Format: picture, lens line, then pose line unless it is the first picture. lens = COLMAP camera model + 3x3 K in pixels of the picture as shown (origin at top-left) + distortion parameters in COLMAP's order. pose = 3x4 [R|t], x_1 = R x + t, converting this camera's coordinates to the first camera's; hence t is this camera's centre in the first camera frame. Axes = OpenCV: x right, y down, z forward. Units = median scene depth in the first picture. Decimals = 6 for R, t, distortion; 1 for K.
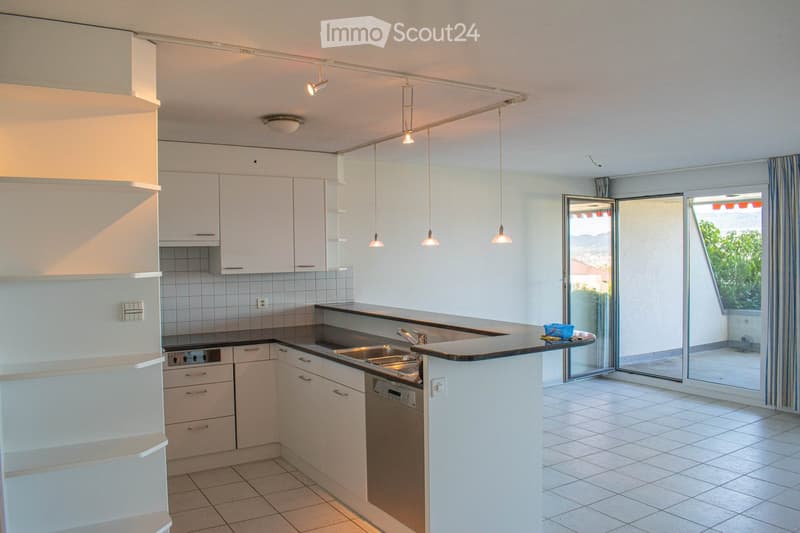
lens RADIAL K [[632.1, 0, 400.3], [0, 632.1, 265.8], [0, 0, 1]] dist [-0.078317, -0.016427]
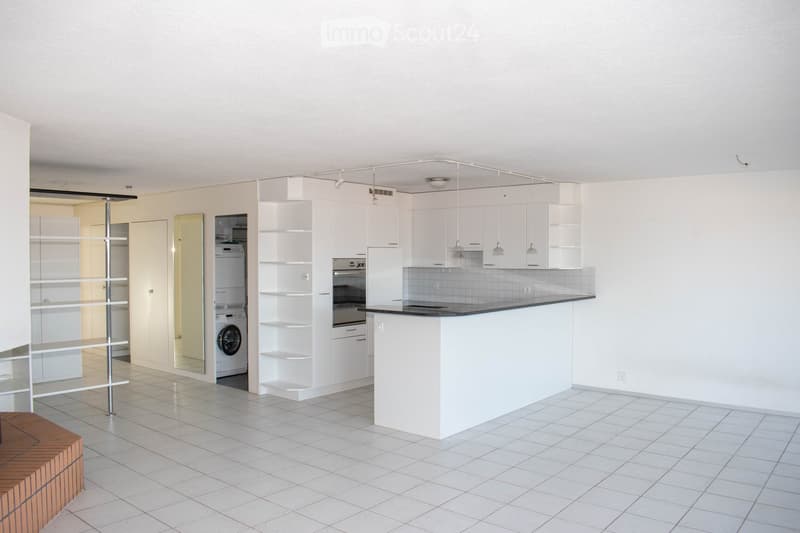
lens RADIAL K [[632.1, 0, 399.3], [0, 632.1, 263.2], [0, 0, 1]] dist [-0.078317, -0.016427]
pose [[0.312133, 0.028138, -0.949622, 0.806178], [-0.023201, 0.999489, 0.021990, -0.020195], [0.949755, 0.015168, 0.312626, 0.195377]]
